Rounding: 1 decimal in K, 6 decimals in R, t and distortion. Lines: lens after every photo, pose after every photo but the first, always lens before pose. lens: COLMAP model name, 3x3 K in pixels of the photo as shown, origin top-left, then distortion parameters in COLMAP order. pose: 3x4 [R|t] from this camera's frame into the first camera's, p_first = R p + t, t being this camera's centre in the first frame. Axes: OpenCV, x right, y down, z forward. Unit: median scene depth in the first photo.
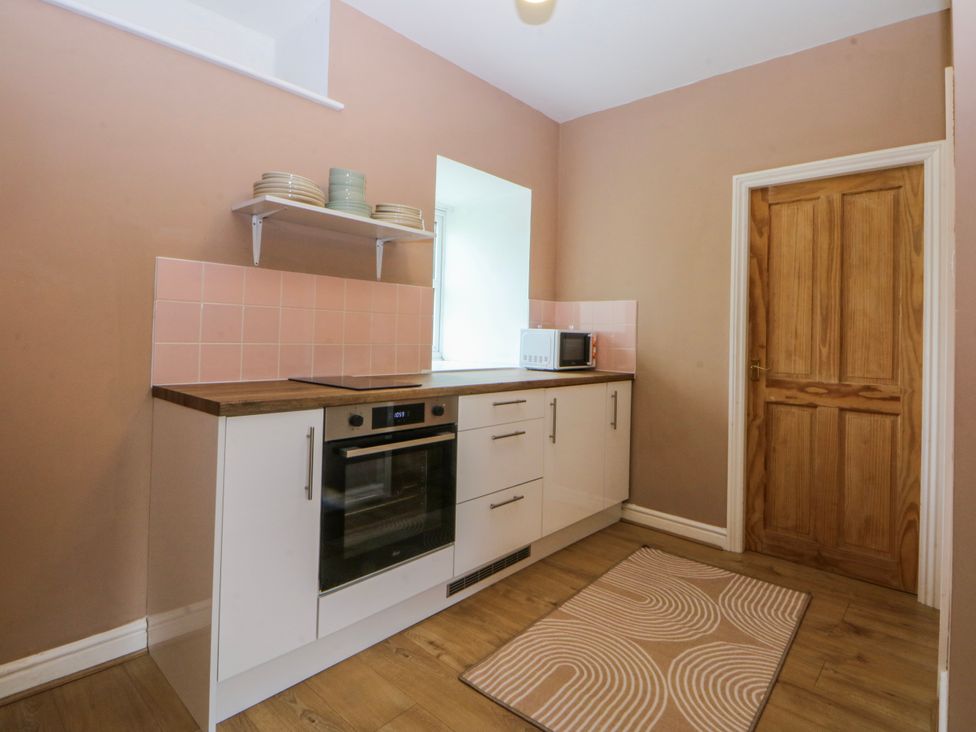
lens RADIAL K [[517.7, 0, 485.7], [0, 517.7, 326.4], [0, 0, 1]] dist [0.005827, -0.012861]
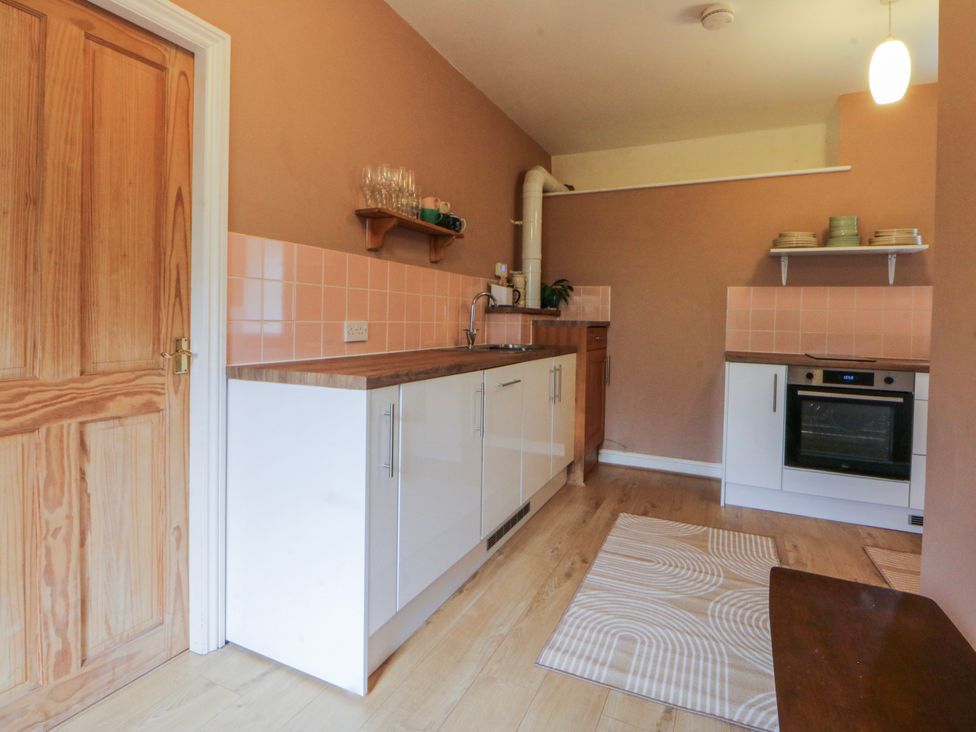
lens RADIAL K [[517.7, 0, 485.7], [0, 517.7, 326.4], [0, 0, 1]] dist [0.005827, -0.012861]
pose [[0.288380, -0.004449, -0.957506, 0.985717], [0.004966, 0.999983, -0.003150, 0.017691], [0.957503, -0.003846, 0.288397, -0.469127]]
